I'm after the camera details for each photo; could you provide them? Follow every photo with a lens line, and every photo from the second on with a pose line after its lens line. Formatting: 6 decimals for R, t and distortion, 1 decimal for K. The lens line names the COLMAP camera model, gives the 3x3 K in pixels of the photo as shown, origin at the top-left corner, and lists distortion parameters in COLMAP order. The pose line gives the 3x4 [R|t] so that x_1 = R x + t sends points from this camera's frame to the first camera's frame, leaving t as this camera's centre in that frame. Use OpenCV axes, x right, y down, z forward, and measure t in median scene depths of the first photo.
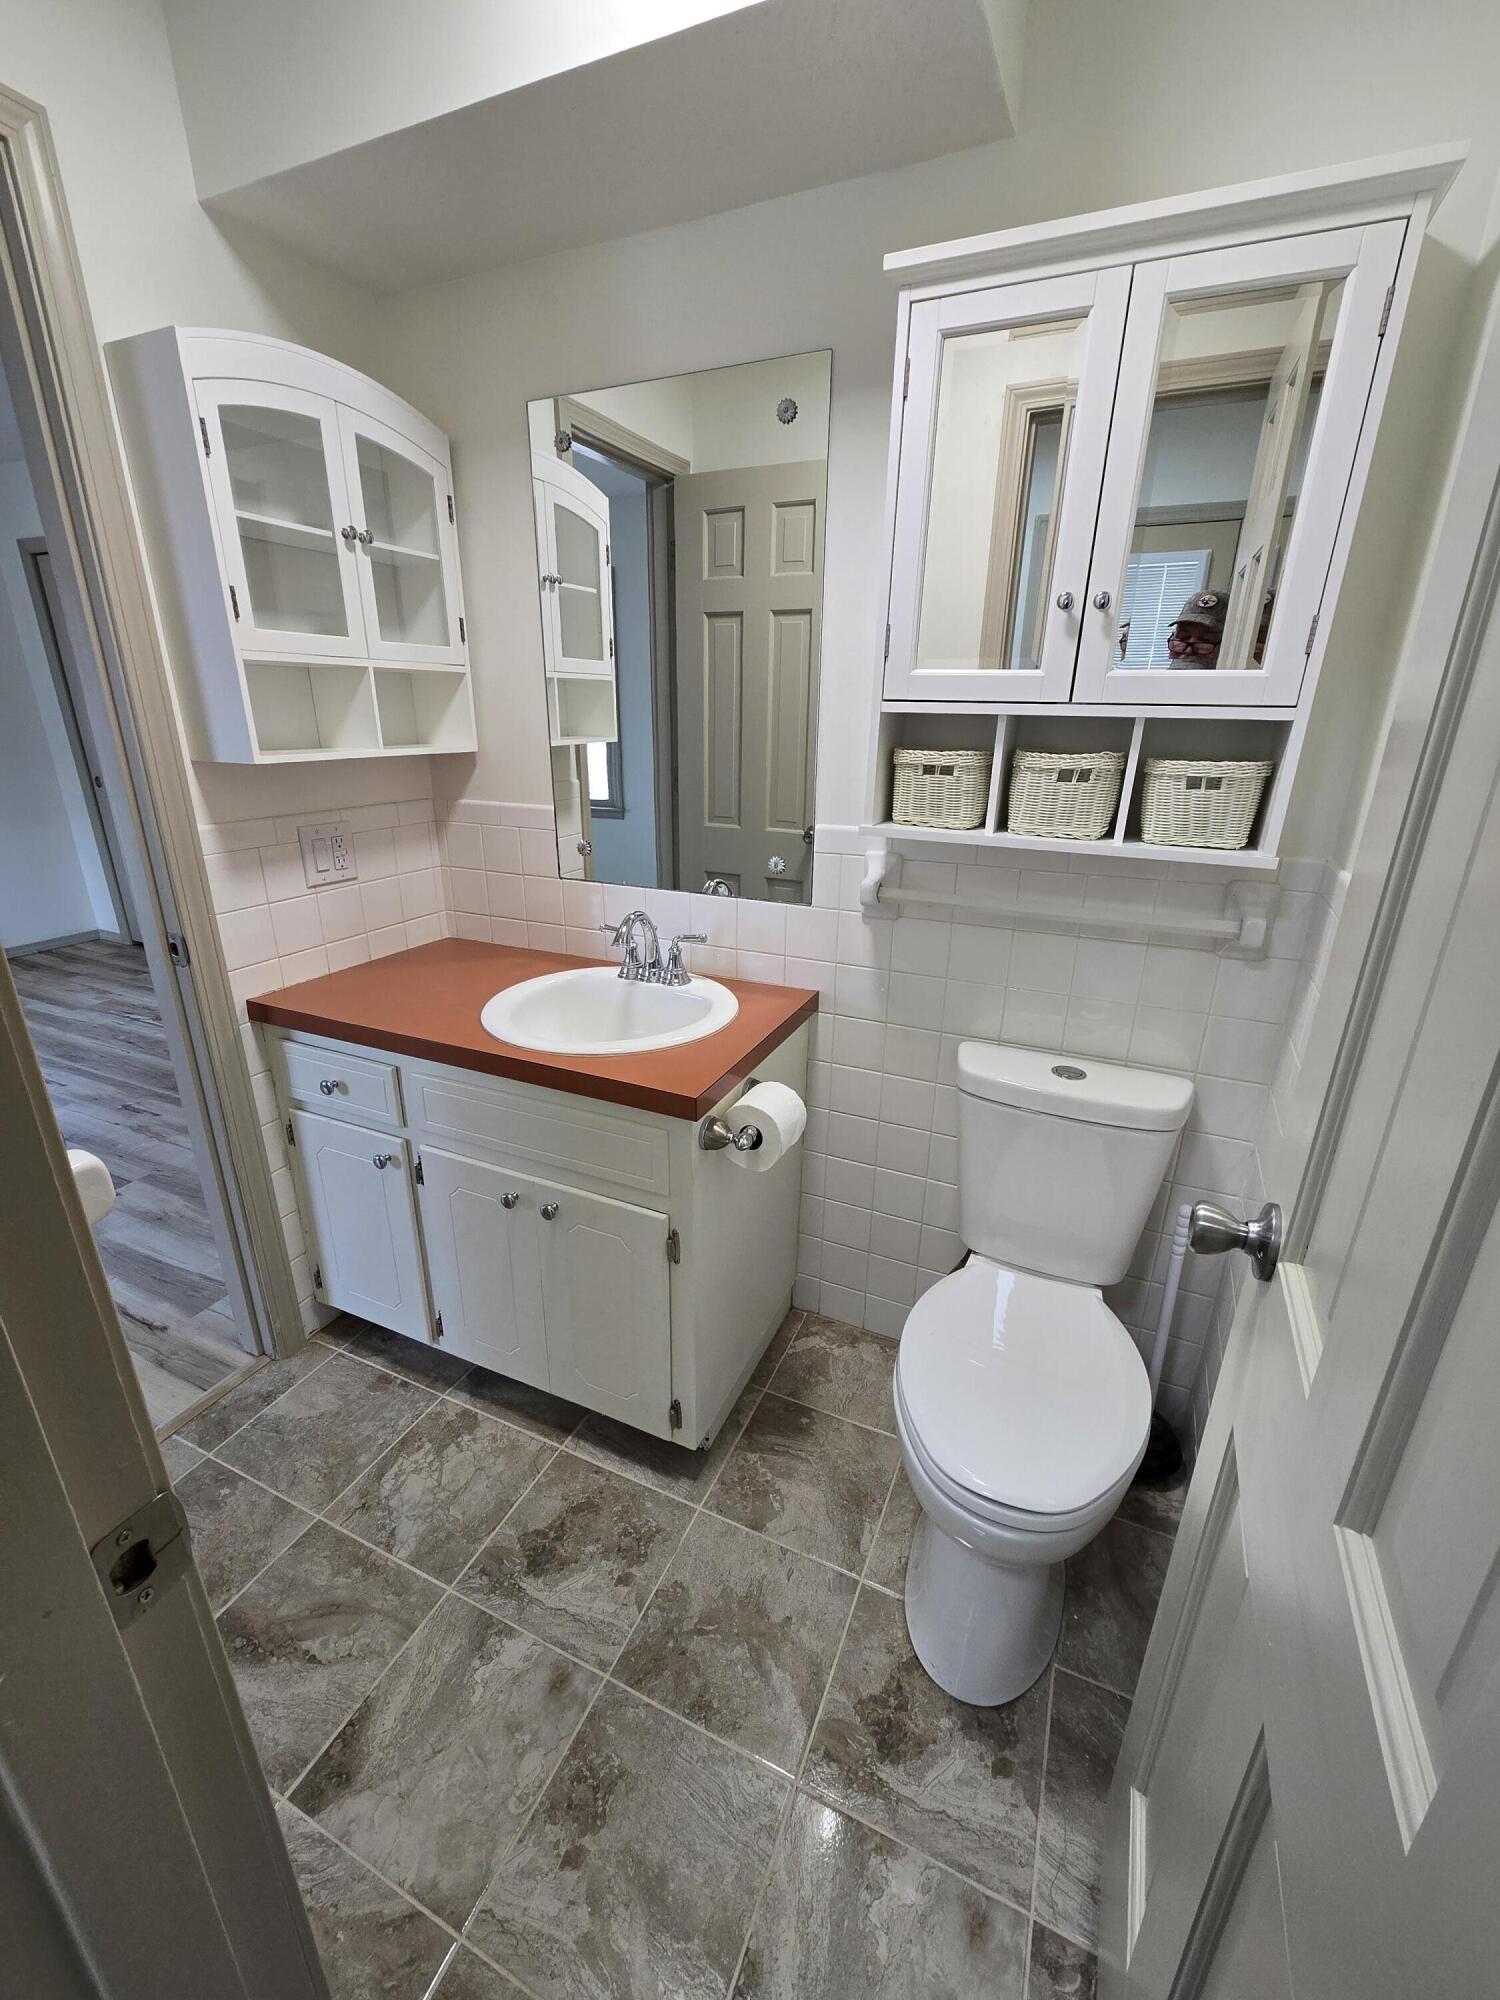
lens RADIAL K [[811.2, 0, 752.4], [0, 811.2, 993.7], [0, 0, 1]] dist [-0.010120, 0.002963]
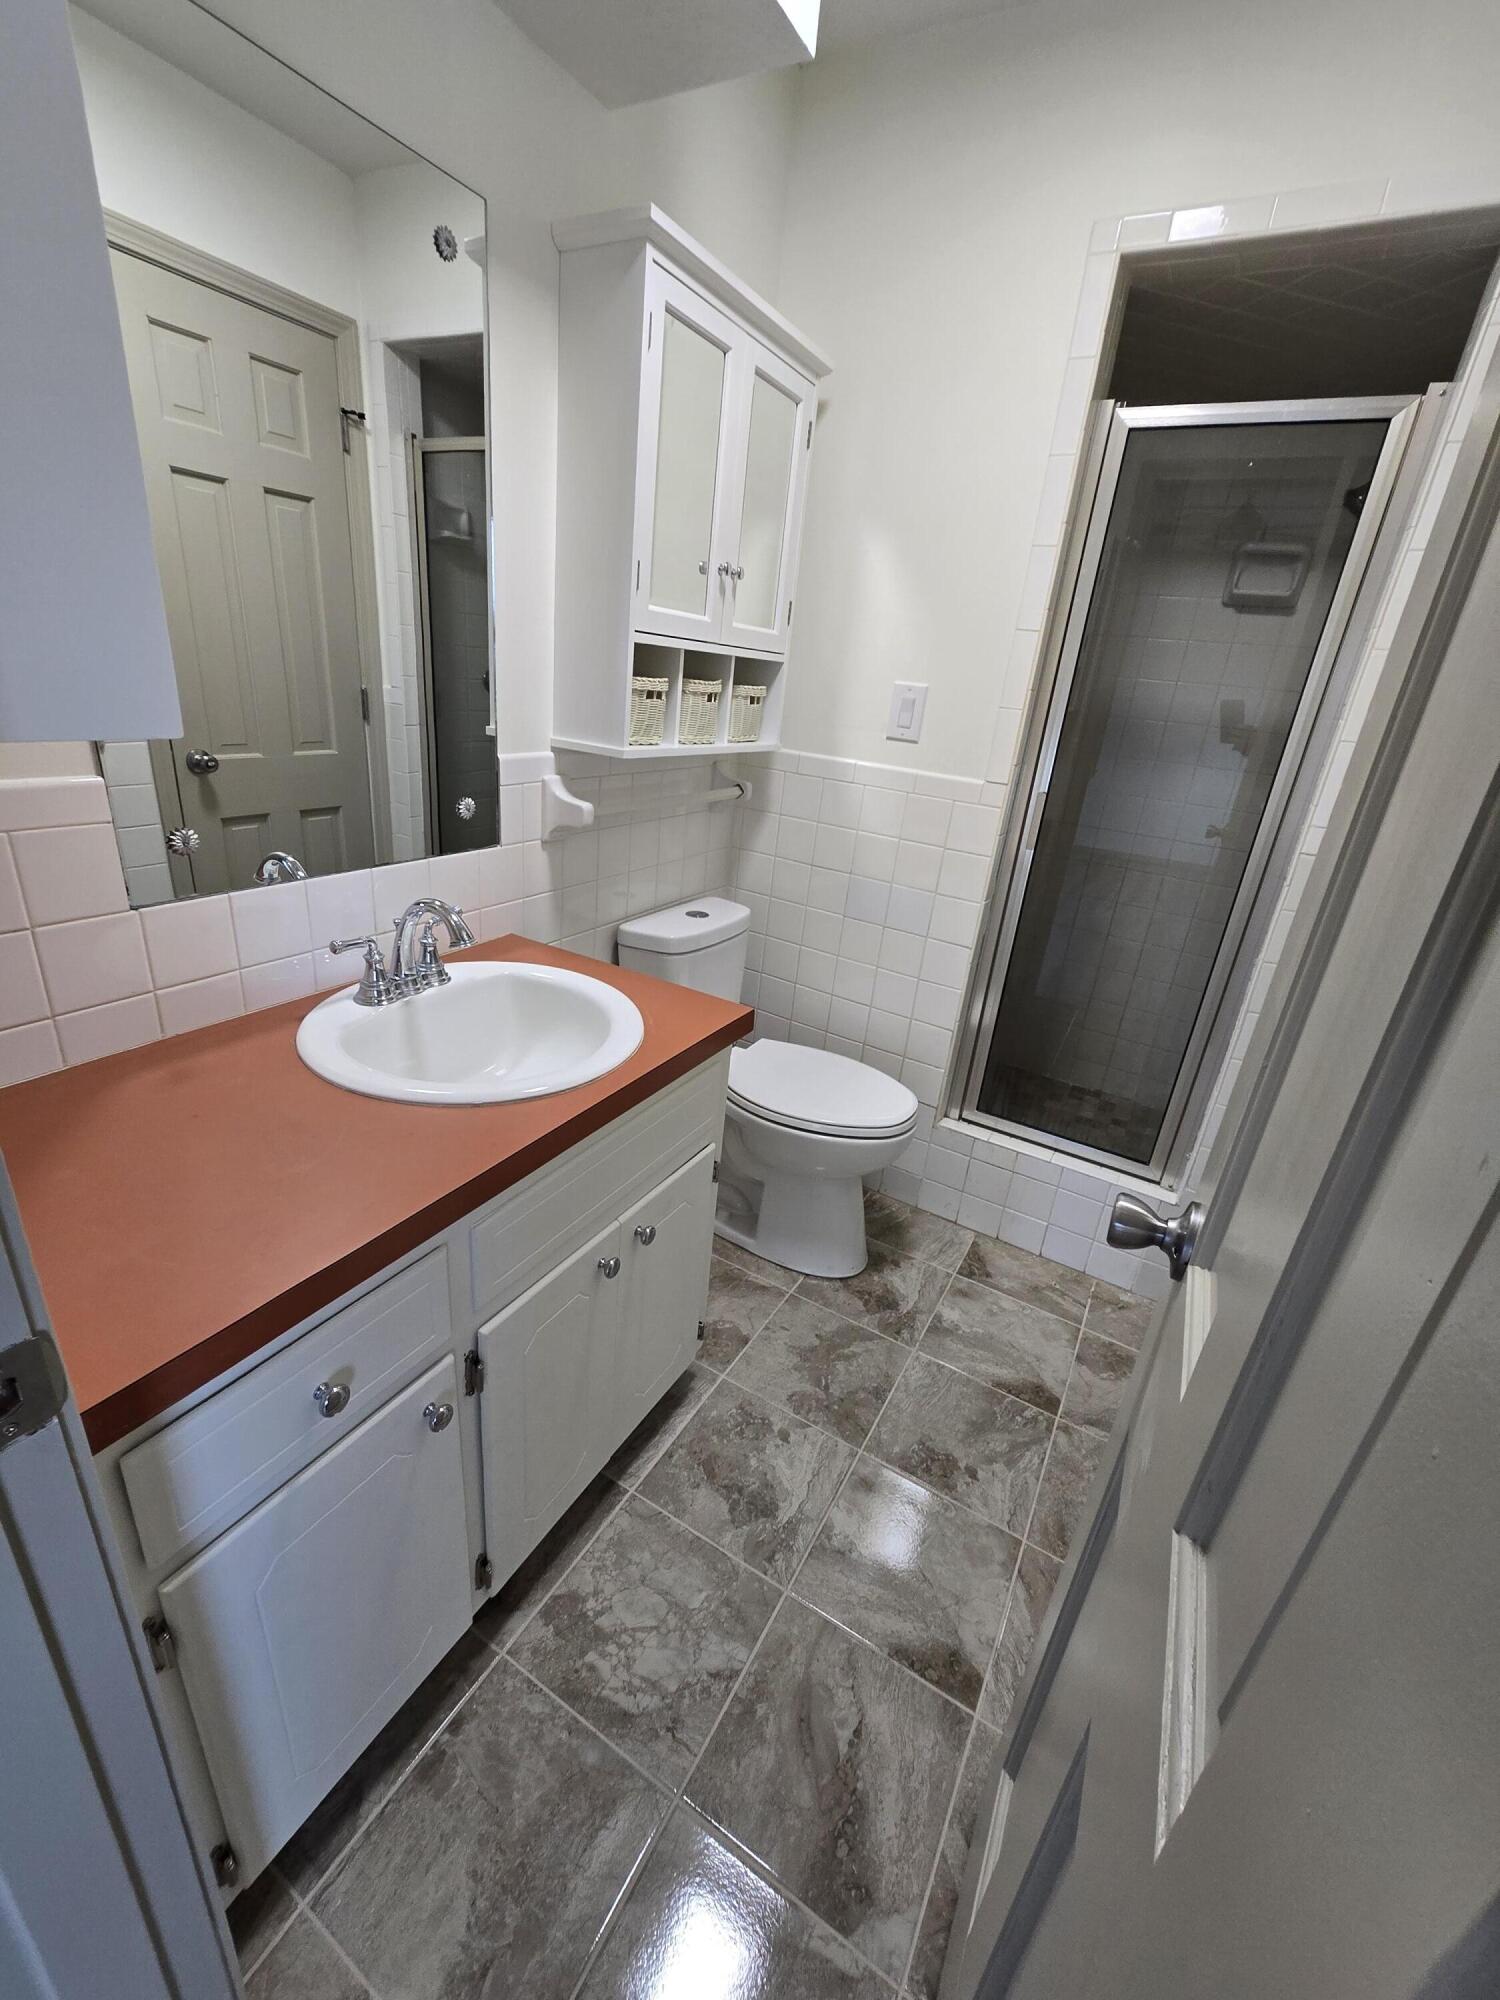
lens RADIAL K [[811.2, 0, 732.5], [0, 811.2, 986.3], [0, 0, 1]] dist [-0.010120, 0.002963]
pose [[0.124490, -0.367201, 0.921773, -0.972324], [0.237297, 0.913059, 0.331681, -0.248098], [-0.963427, 0.177443, 0.200803, 0.715136]]
